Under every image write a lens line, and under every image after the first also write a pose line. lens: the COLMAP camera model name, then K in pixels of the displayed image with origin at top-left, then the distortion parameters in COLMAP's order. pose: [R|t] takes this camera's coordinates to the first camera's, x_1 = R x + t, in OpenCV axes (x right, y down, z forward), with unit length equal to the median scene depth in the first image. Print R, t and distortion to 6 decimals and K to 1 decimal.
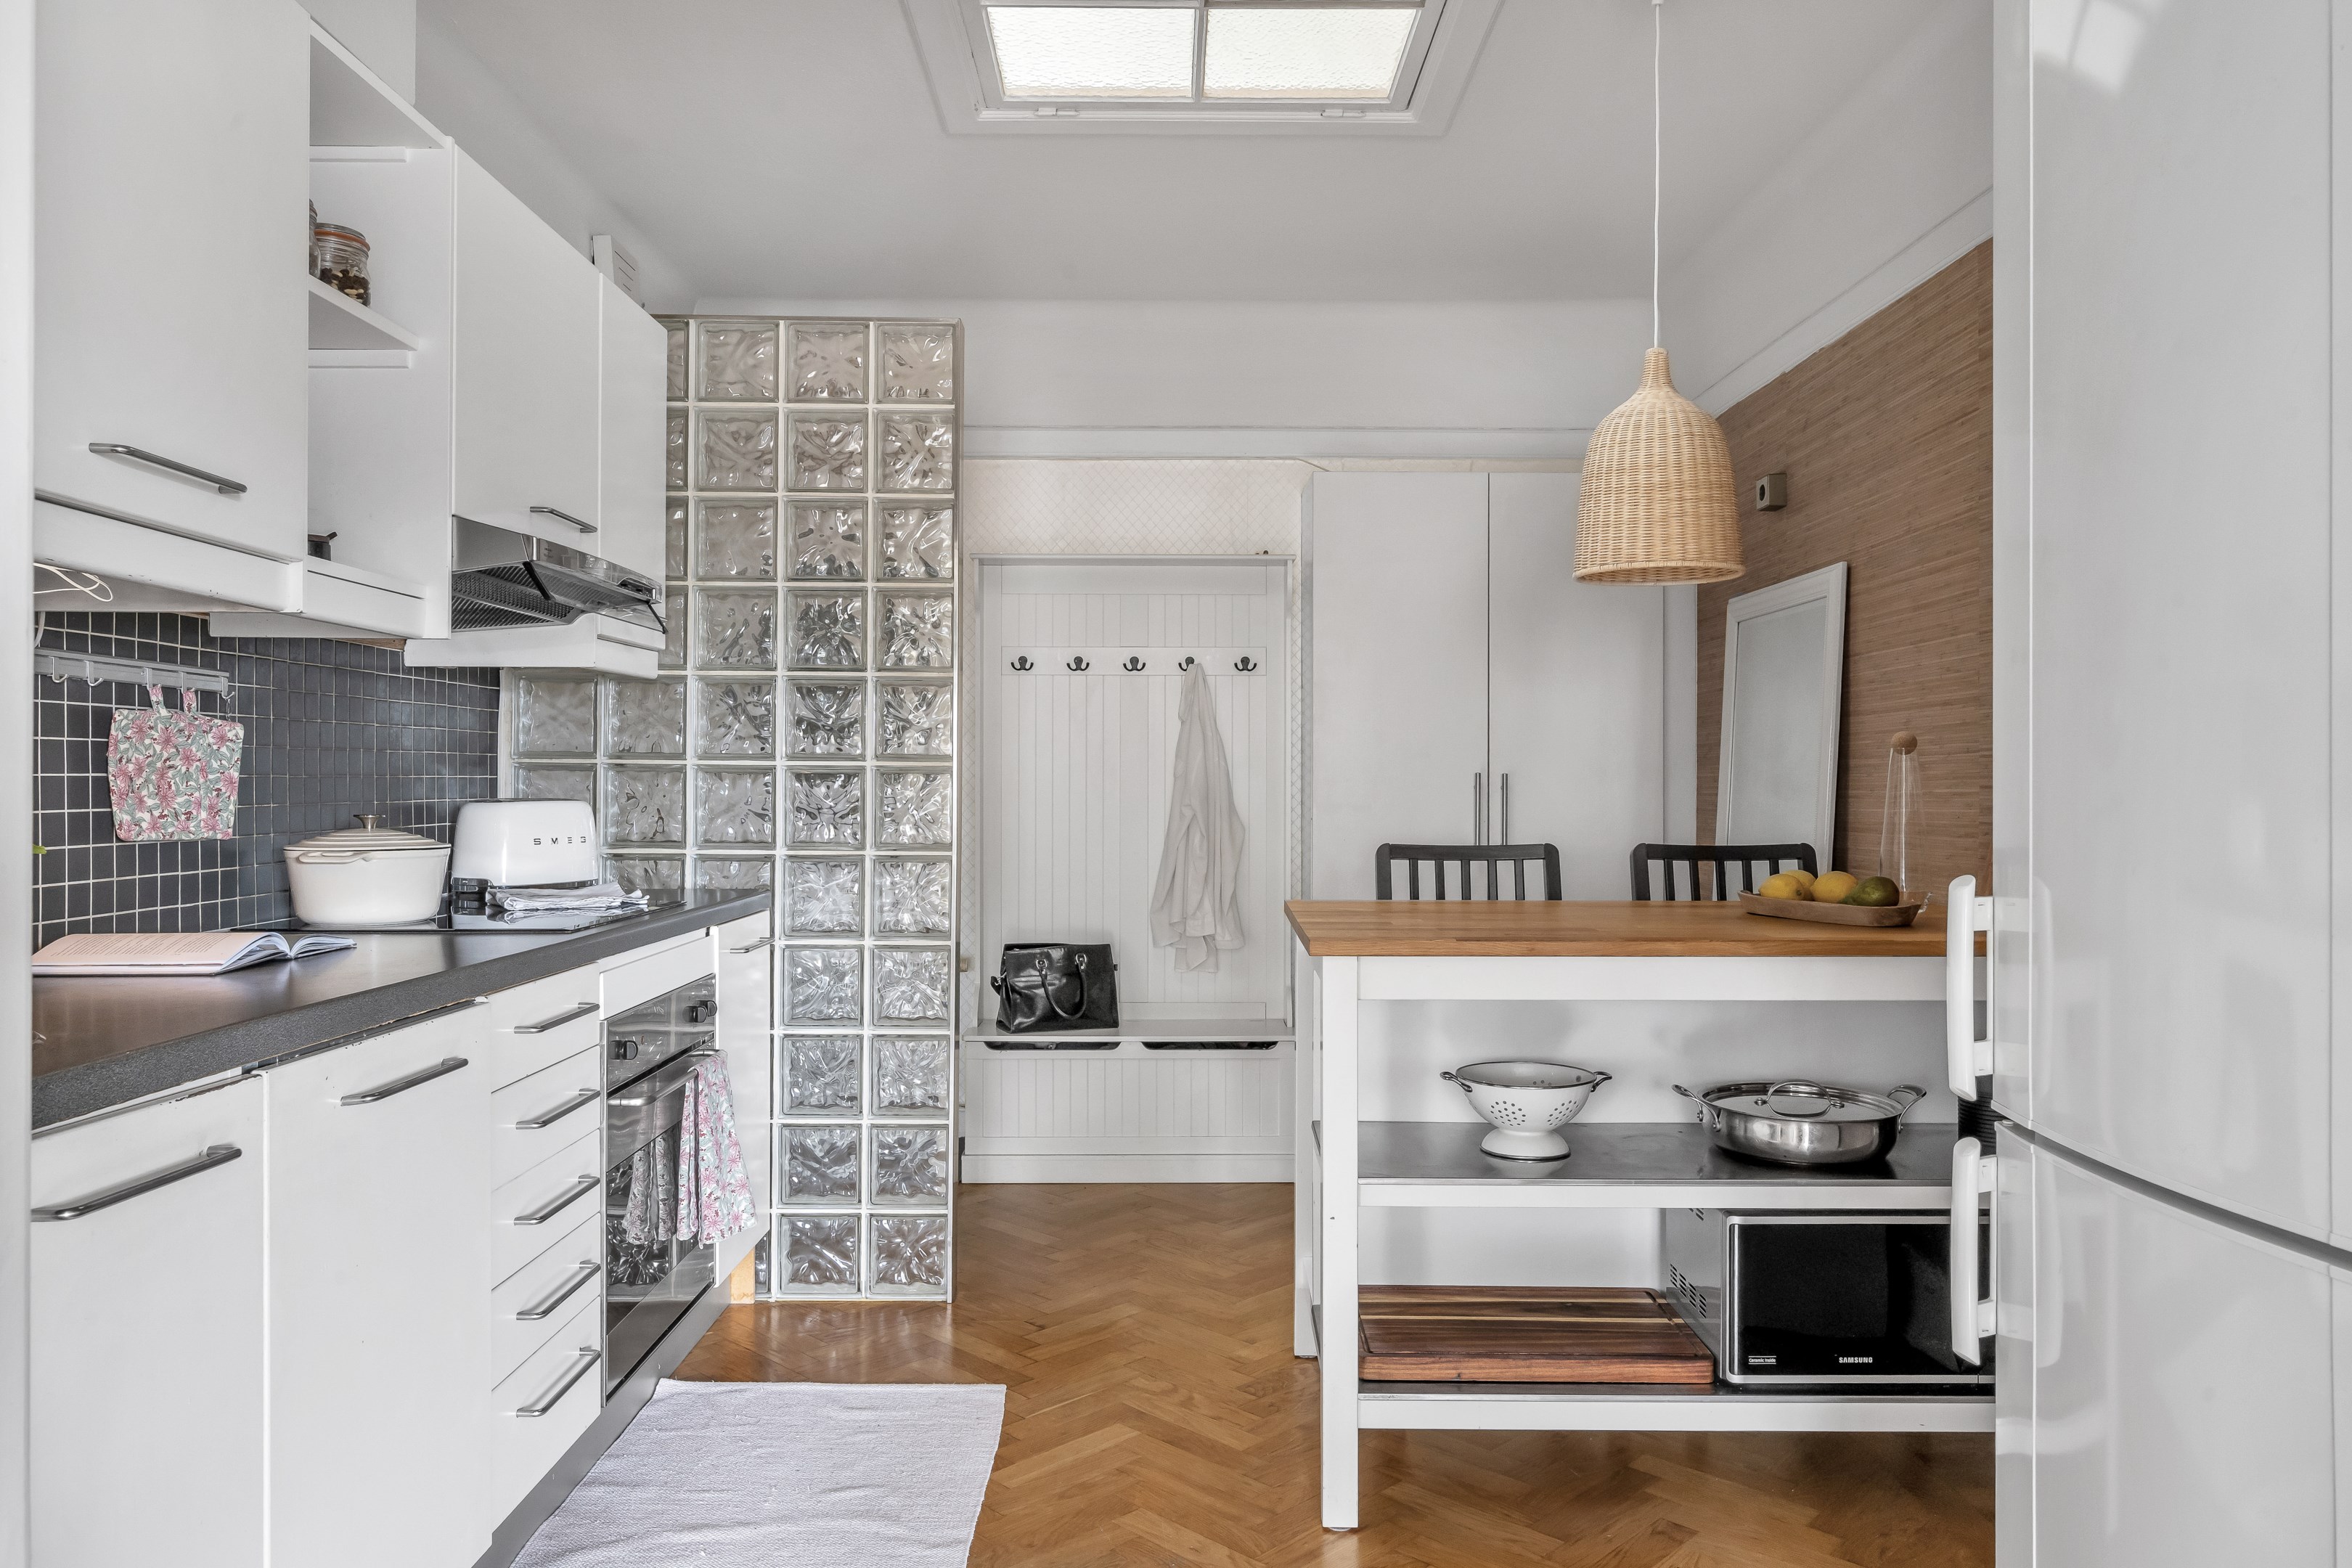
lens RADIAL K [[1569.5, 0, 1176.0], [0, 1569.5, 784.0], [0, 0, 1]] dist [-0.001506, -0.000049]
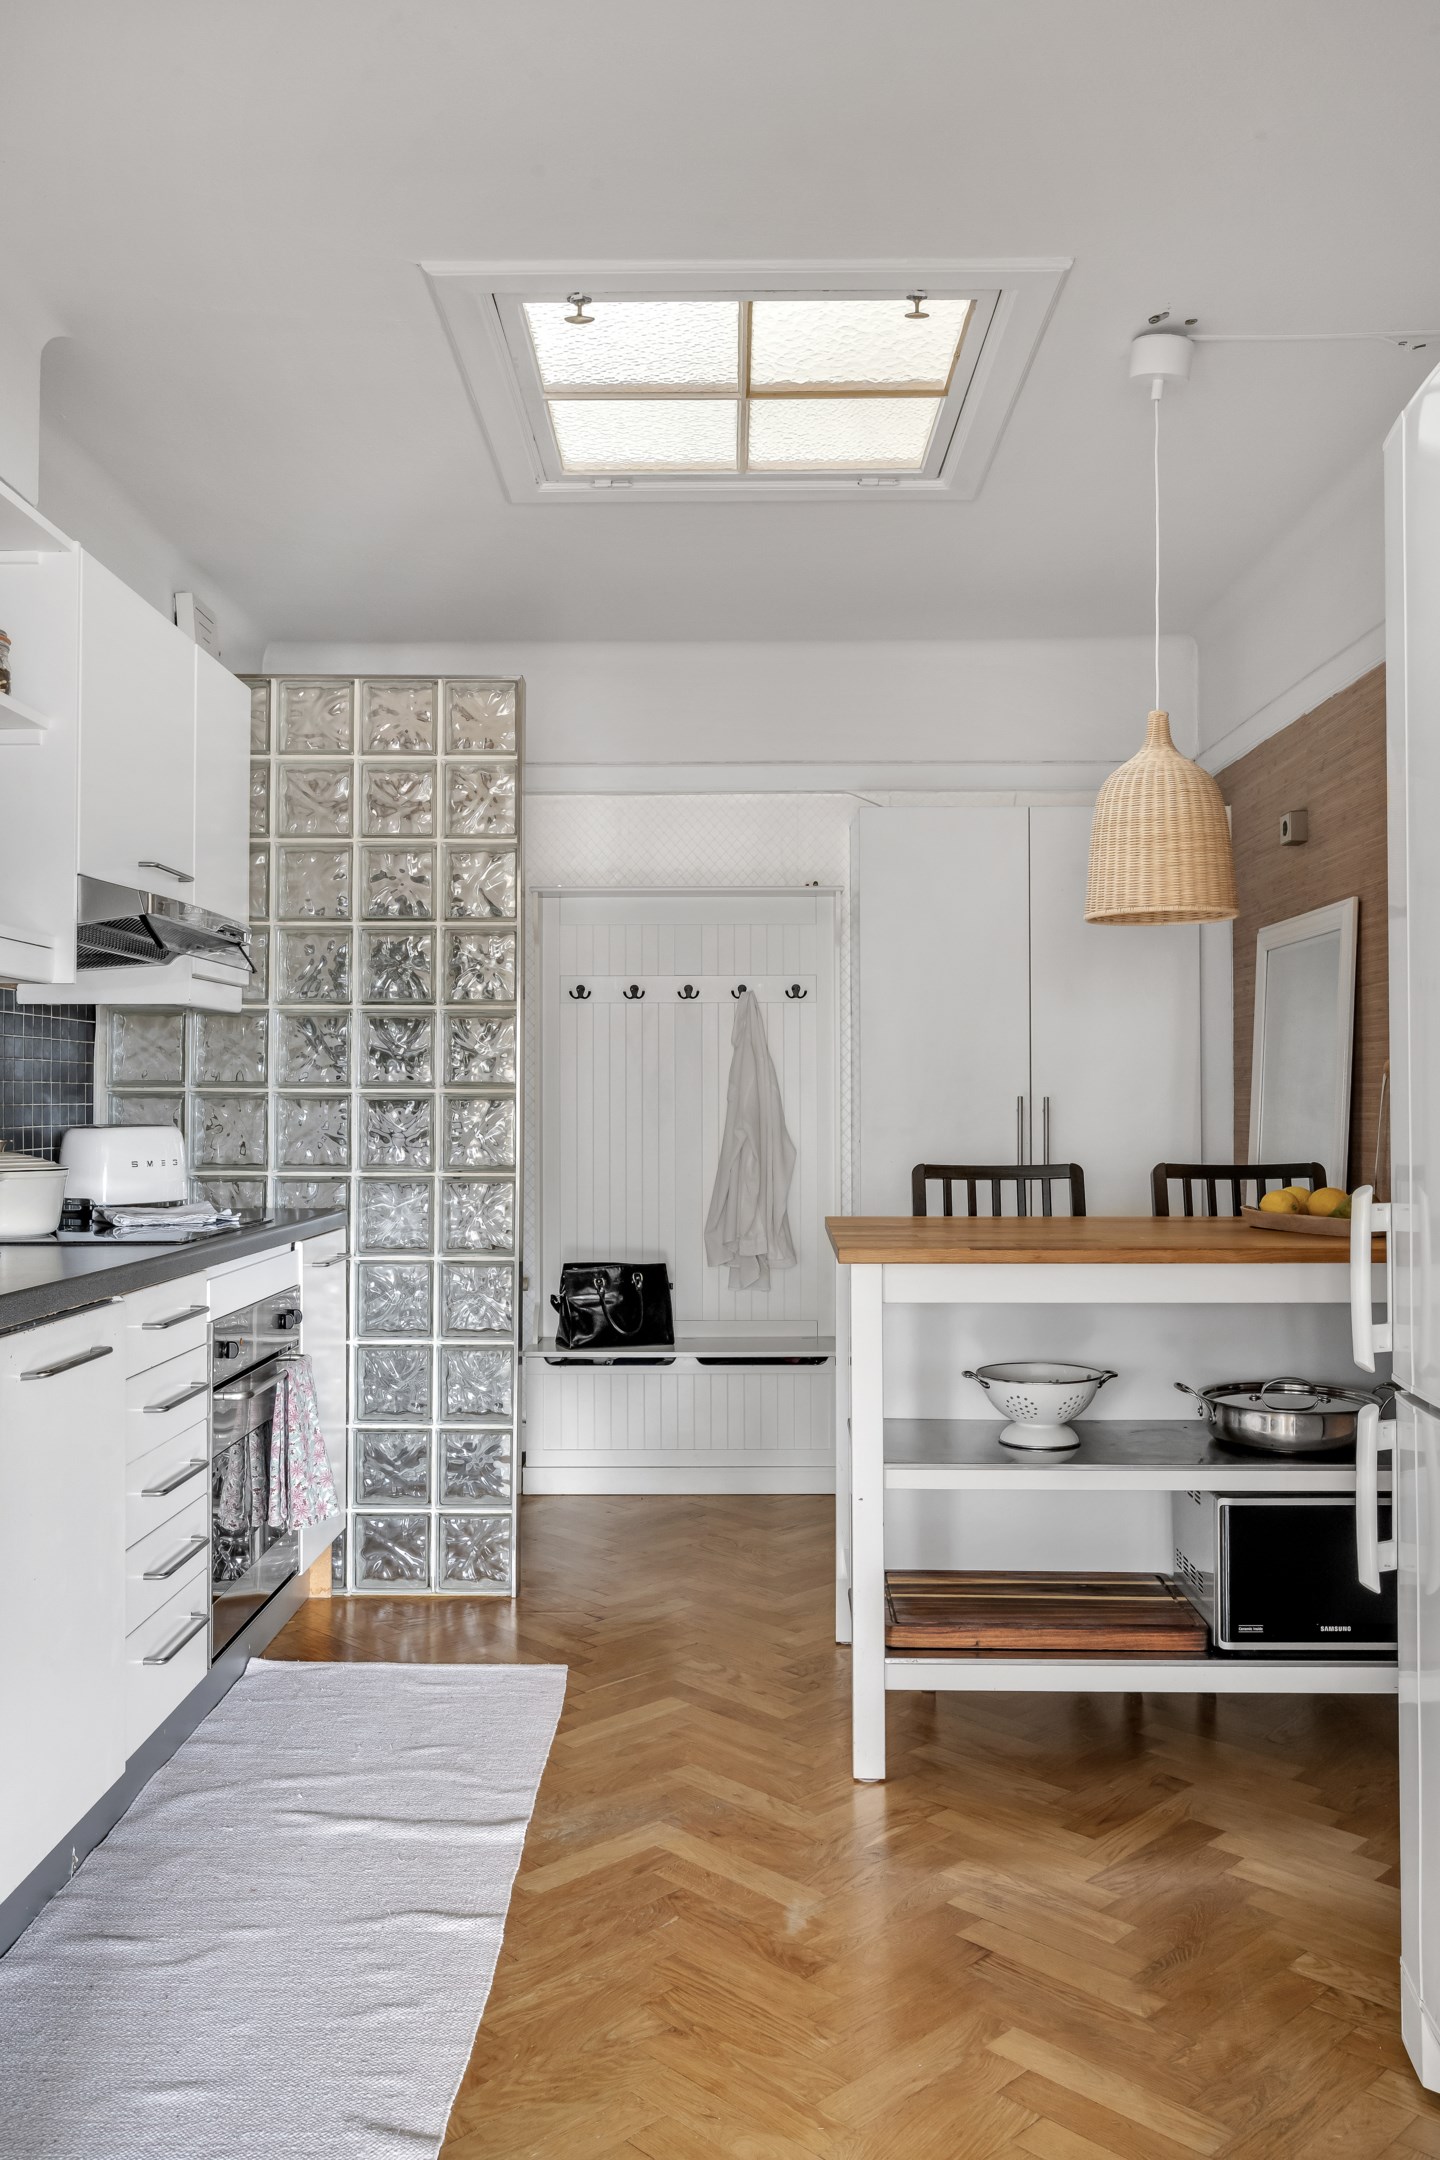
lens RADIAL K [[1608.2, 0, 720.0], [0, 1608.2, 1080.0], [0, 0, 1]] dist [-0.007344, -0.001794]
pose [[0.999939, -0.003742, -0.010392, 0.008870], [0.003572, 0.999861, -0.016294, -0.001938], [0.010451, 0.016256, 0.999813, -0.102935]]
